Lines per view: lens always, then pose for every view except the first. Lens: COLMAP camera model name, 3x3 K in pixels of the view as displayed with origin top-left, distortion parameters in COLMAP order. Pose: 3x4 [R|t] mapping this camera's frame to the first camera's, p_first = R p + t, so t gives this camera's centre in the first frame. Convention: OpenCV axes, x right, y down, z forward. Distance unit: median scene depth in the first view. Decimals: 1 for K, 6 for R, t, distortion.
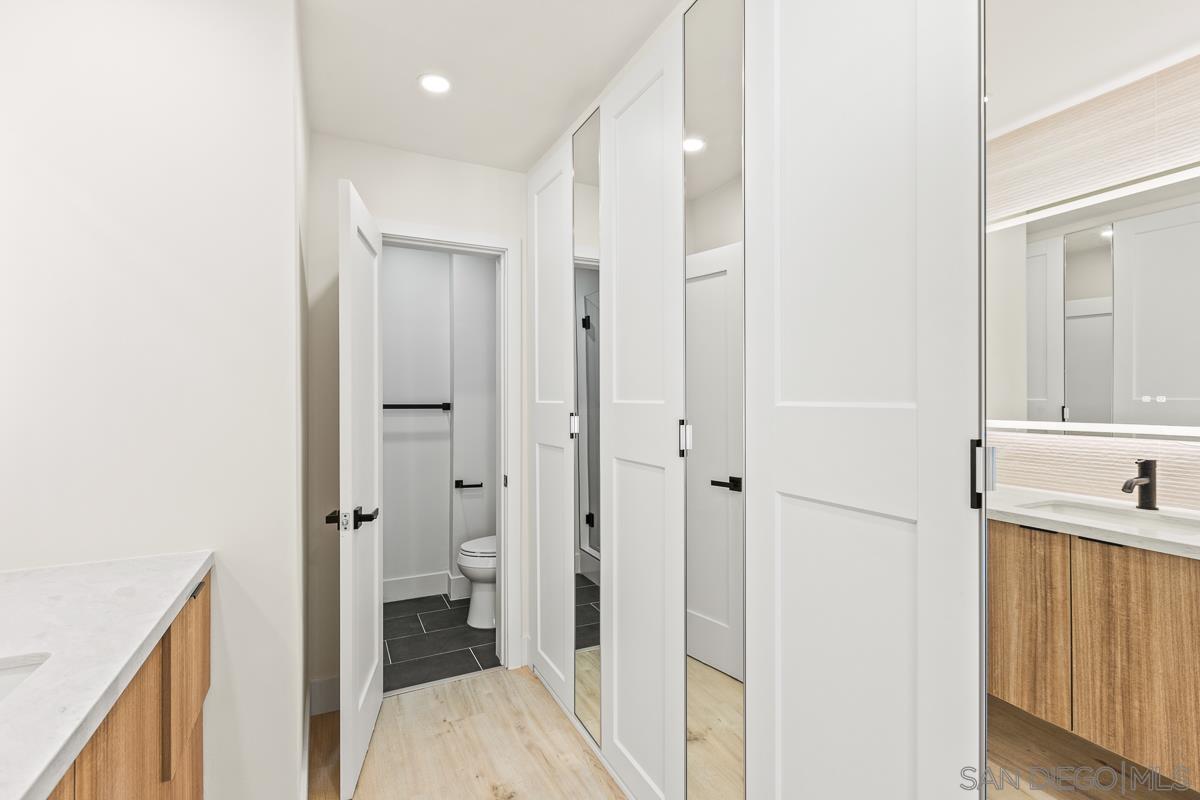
lens RADIAL K [[544.4, 0, 596.6], [0, 544.4, 397.1], [0, 0, 1]] dist [-0.001412, -0.000303]
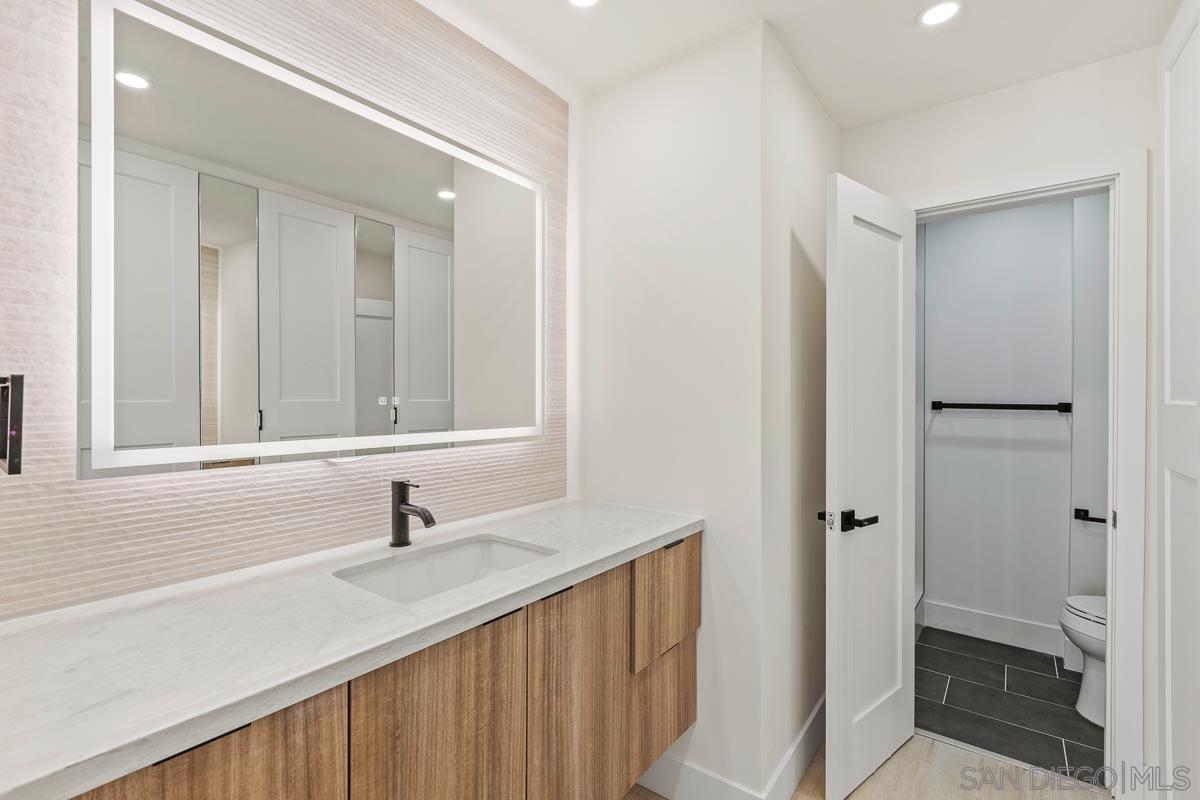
lens RADIAL K [[544.4, 0, 596.6], [0, 544.4, 397.1], [0, 0, 1]] dist [-0.001412, -0.000303]
pose [[0.421389, 0.005558, -0.906863, 0.170961], [-0.001326, 0.999984, 0.005513, -0.000344], [0.906879, -0.001120, 0.421389, 0.136671]]
